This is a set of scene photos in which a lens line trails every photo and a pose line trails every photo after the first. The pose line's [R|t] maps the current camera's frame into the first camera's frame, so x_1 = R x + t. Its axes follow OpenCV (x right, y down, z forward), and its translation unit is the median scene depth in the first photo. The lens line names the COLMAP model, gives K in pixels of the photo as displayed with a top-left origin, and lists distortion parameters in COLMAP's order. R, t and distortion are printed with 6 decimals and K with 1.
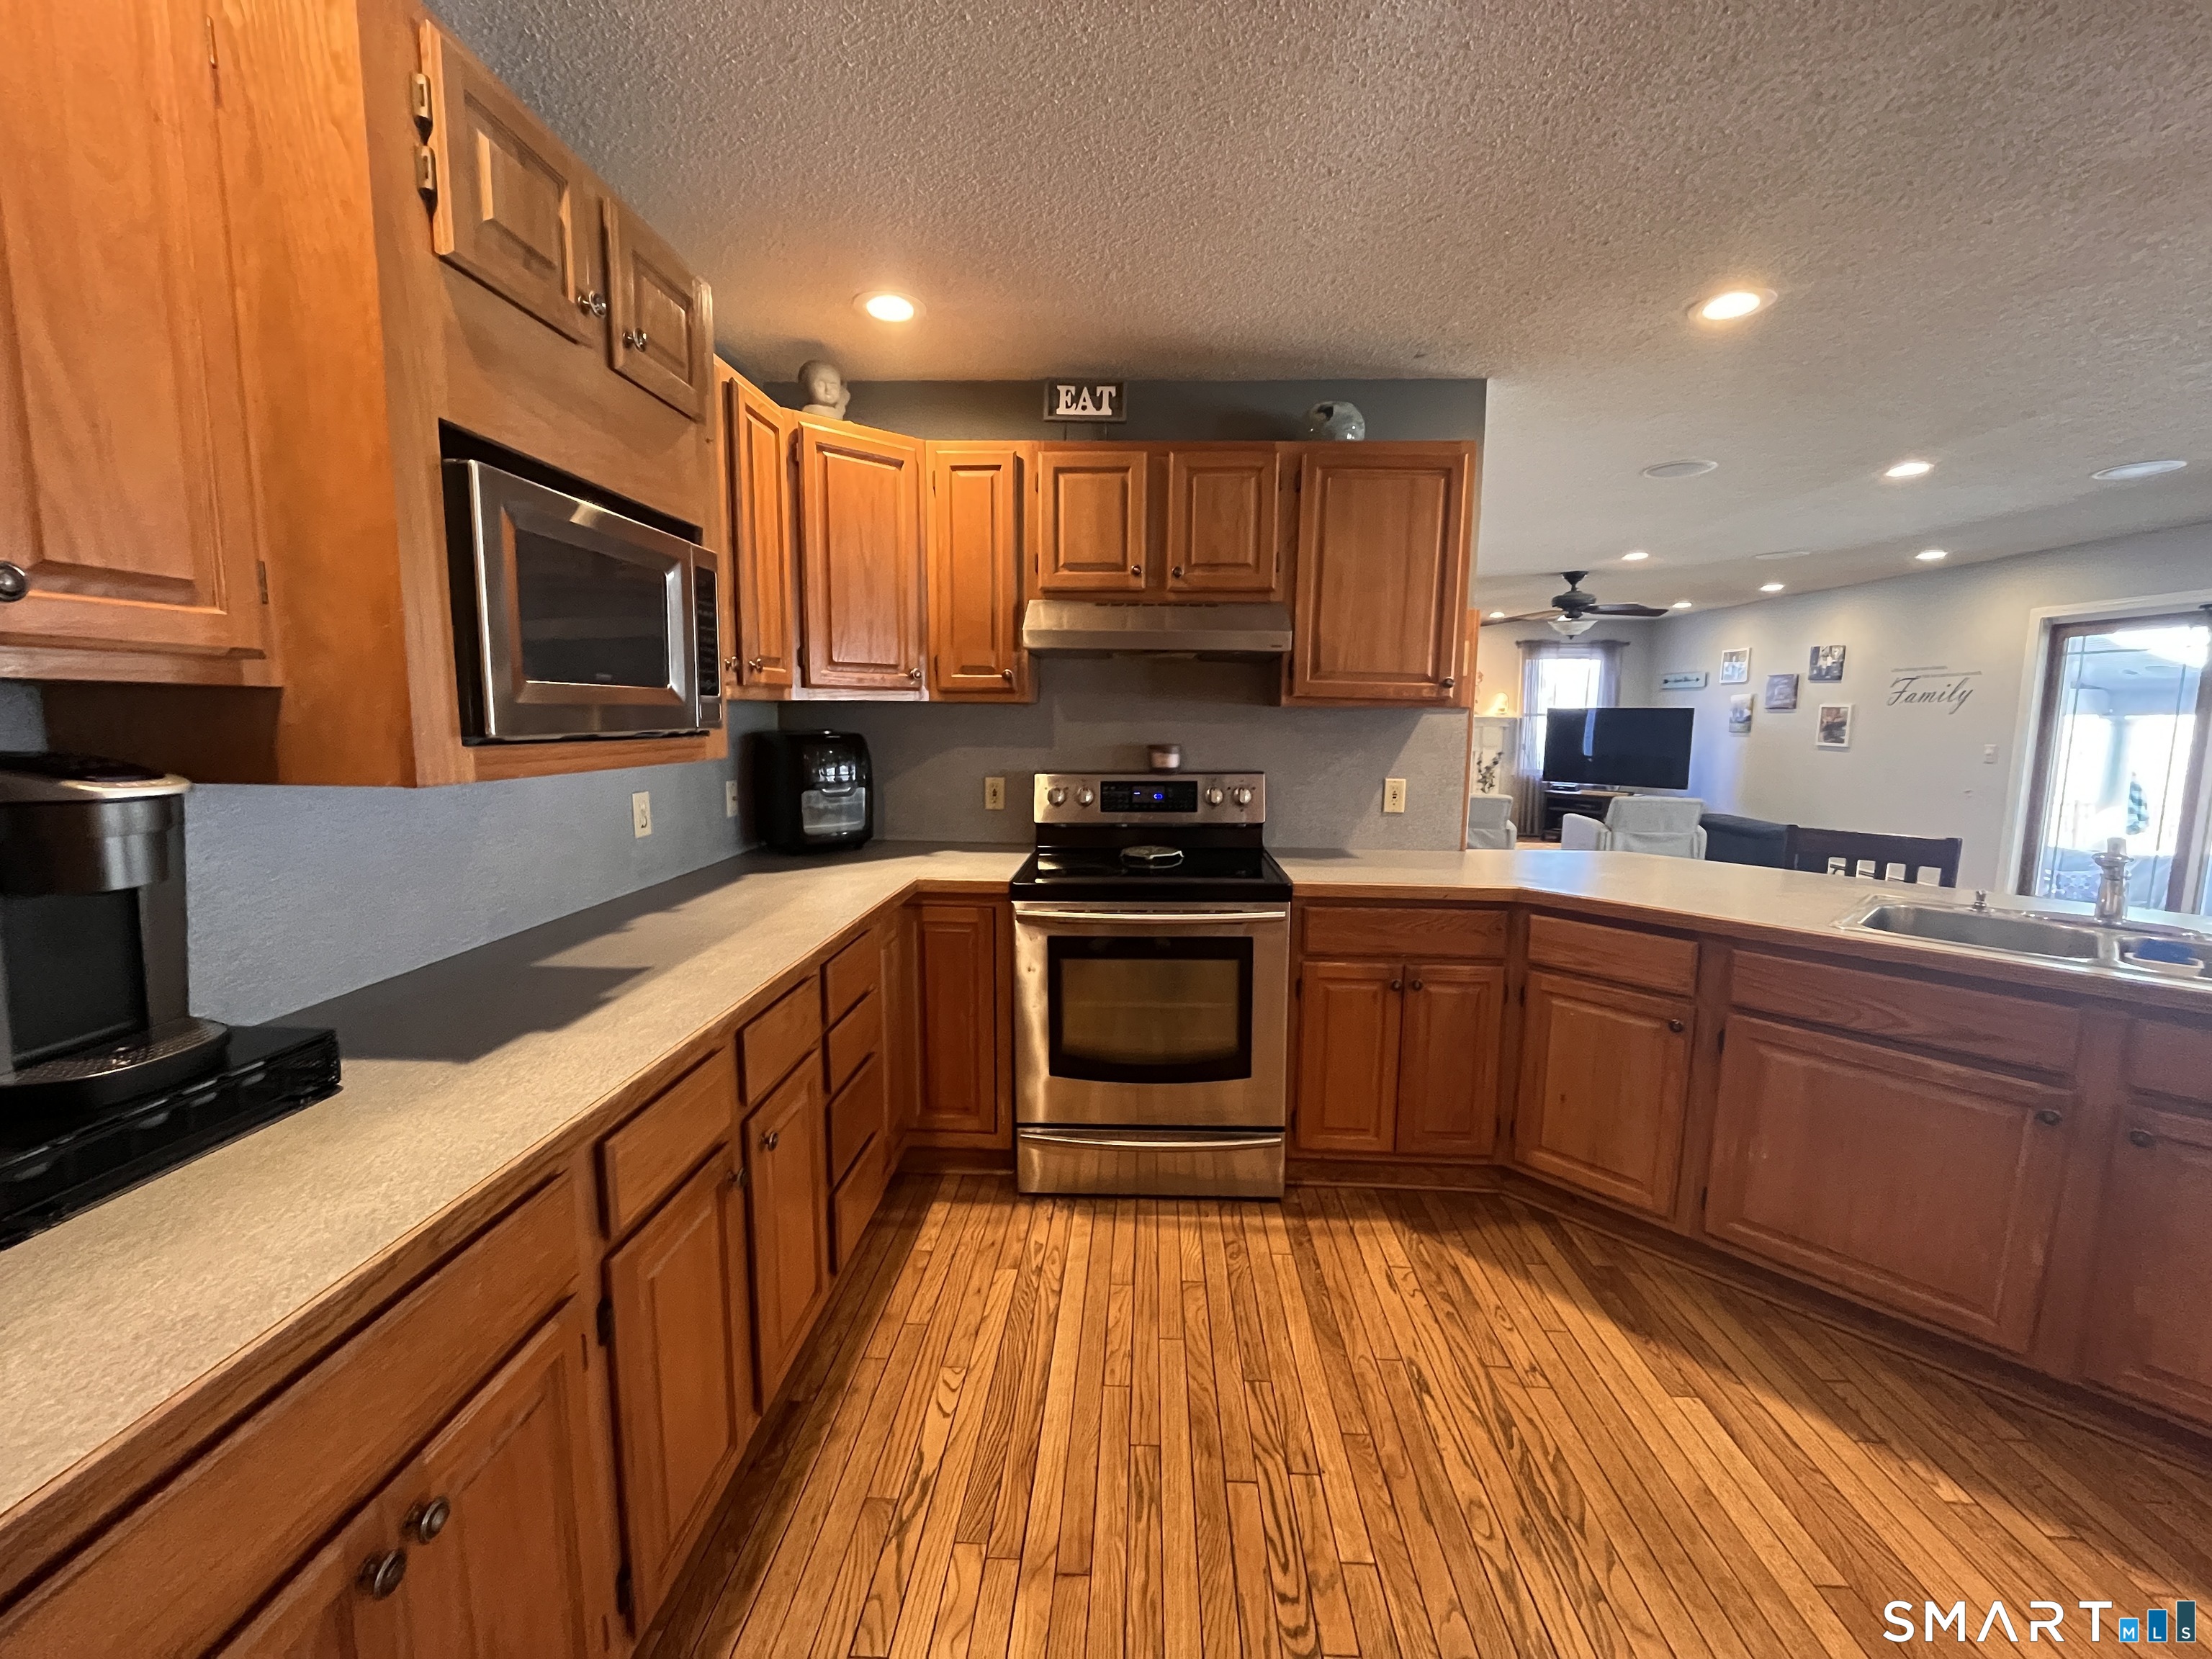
lens RADIAL K [[889.9, 0, 1104.8], [0, 889.9, 821.9], [0, 0, 1]] dist [-0.001387, -0.000329]
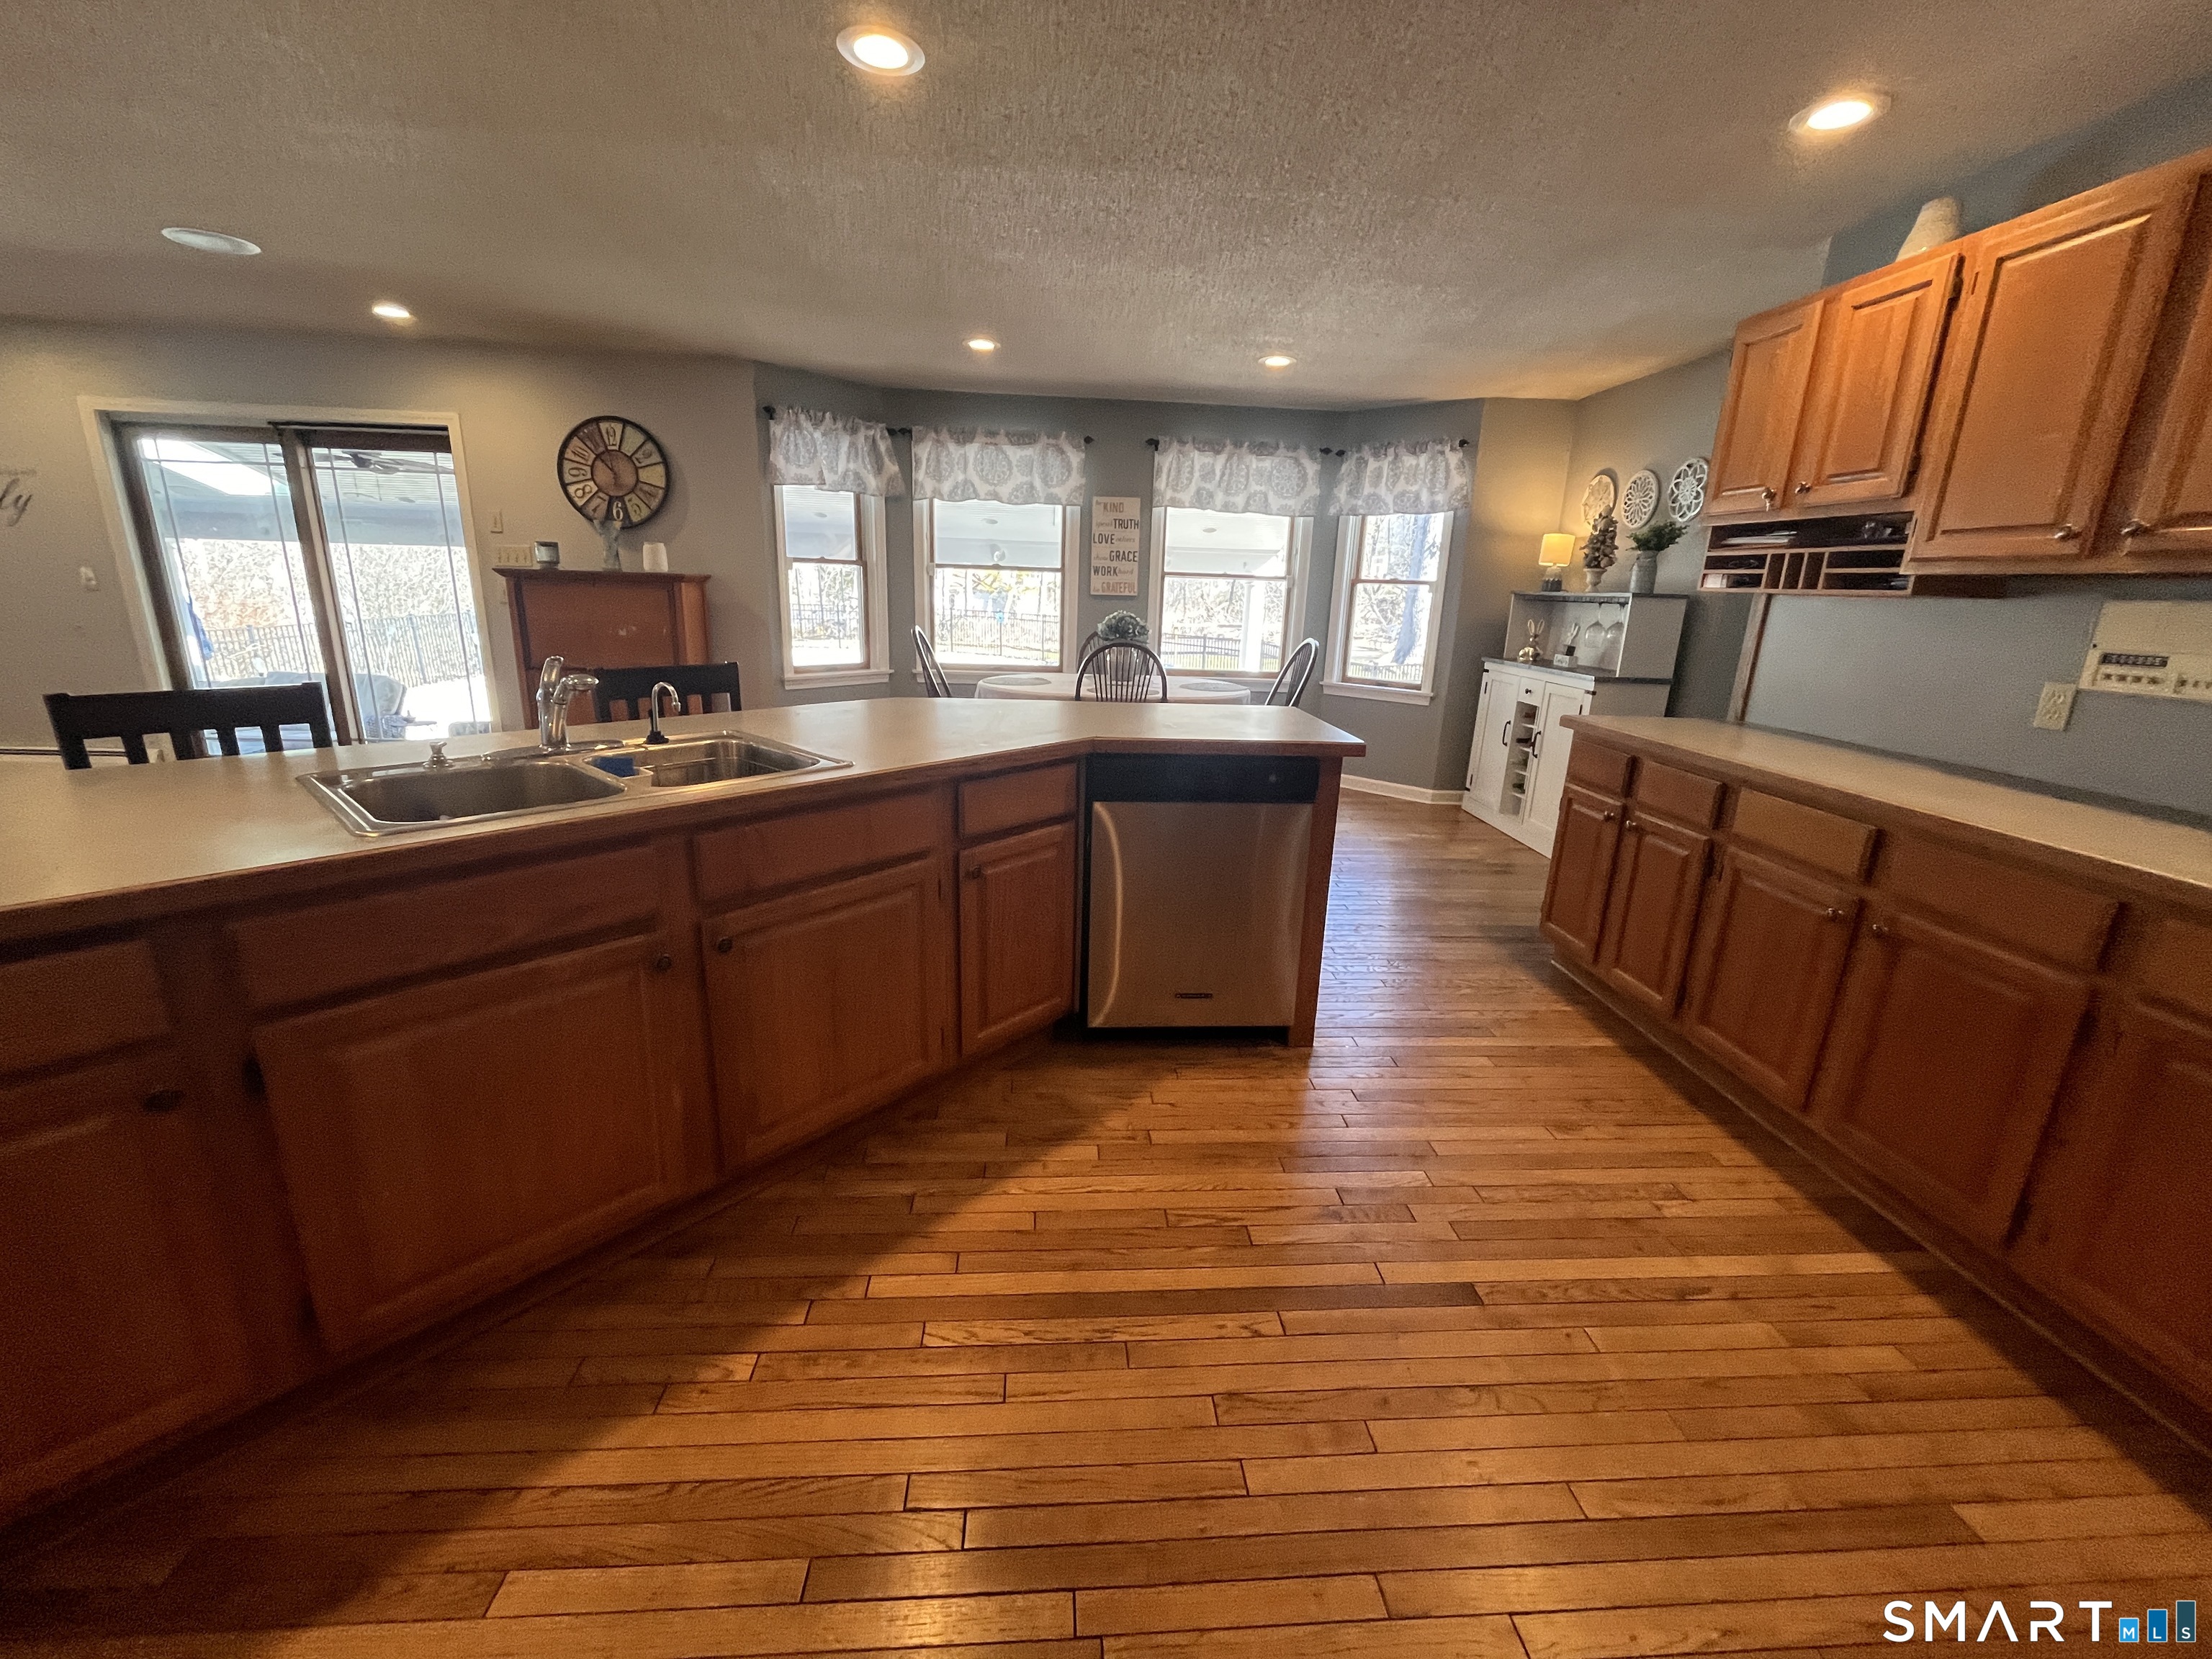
lens RADIAL K [[891.2, 0, 1103.8], [0, 891.2, 821.1], [0, 0, 1]] dist [-0.002892, -0.000439]
pose [[-0.116170, -0.269706, 0.955910, 0.092393], [0.087302, 0.955928, 0.280321, -0.022461], [-0.989385, 0.116018, -0.087504, 0.378673]]
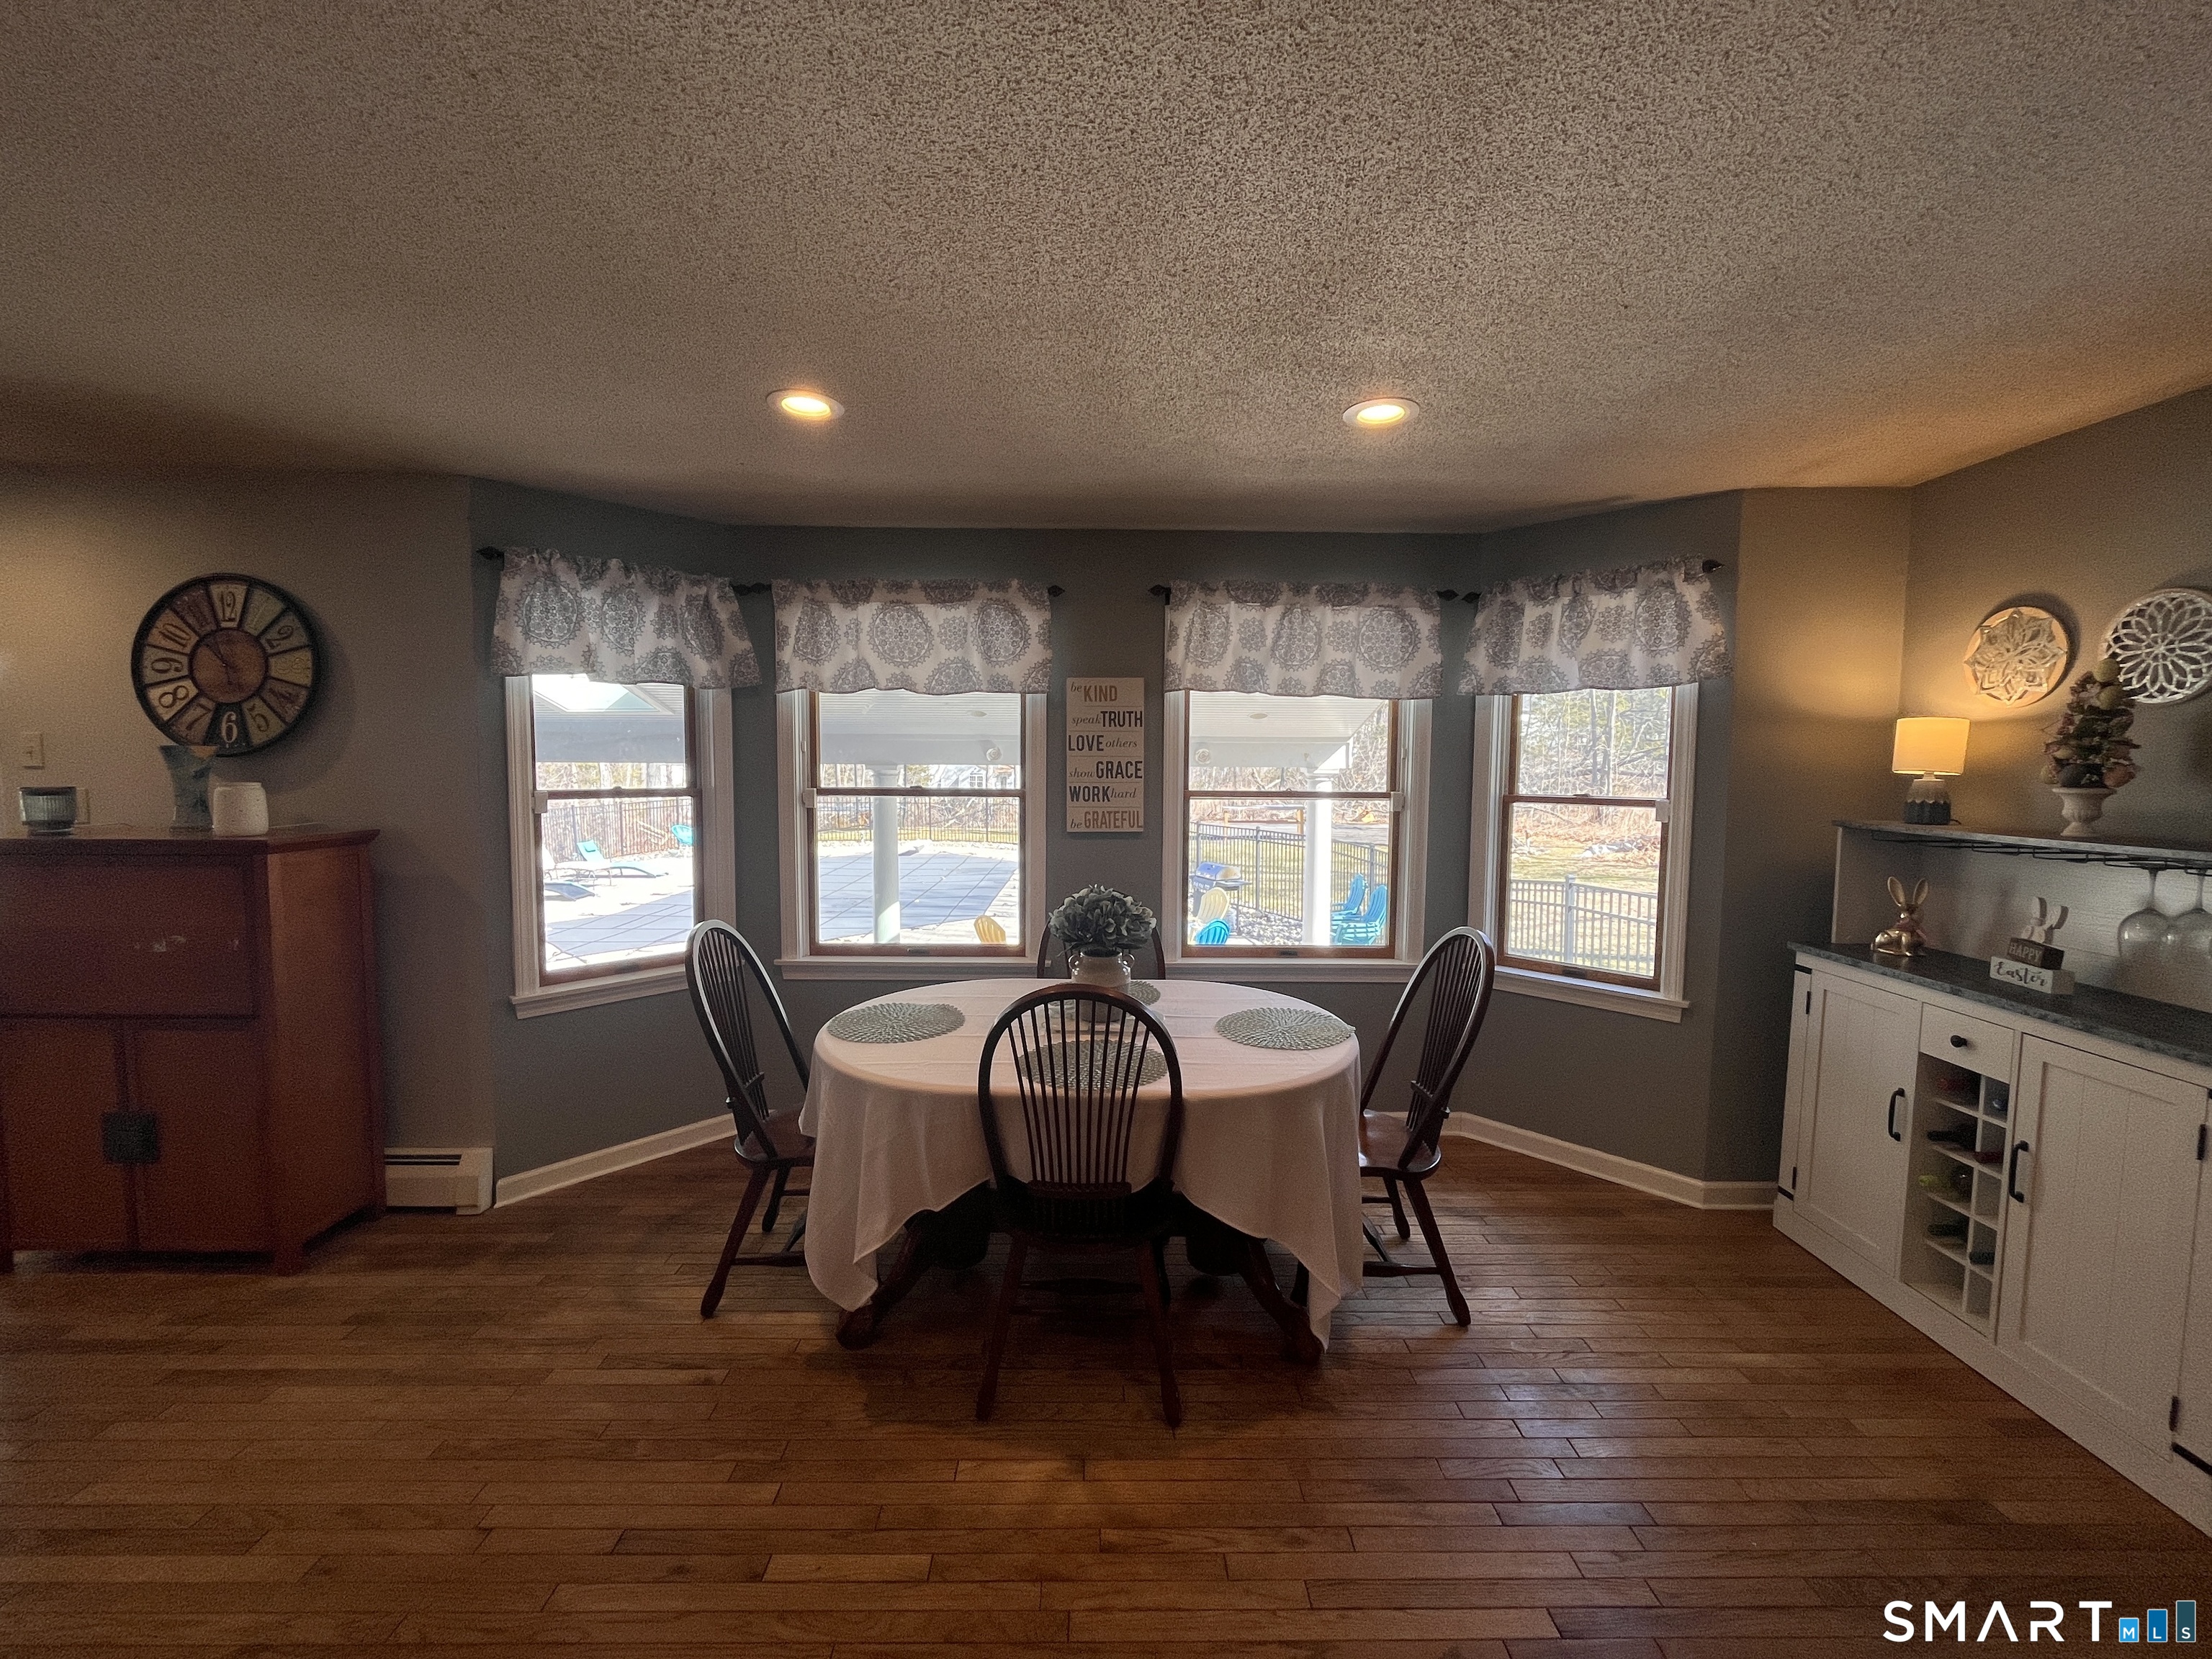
lens RADIAL K [[891.2, 0, 1103.8], [0, 891.2, 821.1], [0, 0, 1]] dist [-0.002892, -0.000439]
pose [[-0.059445, -0.078681, 0.995126, 1.028583], [0.114698, 0.989748, 0.085107, -0.067085], [-0.991620, 0.119198, -0.049811, 0.160931]]
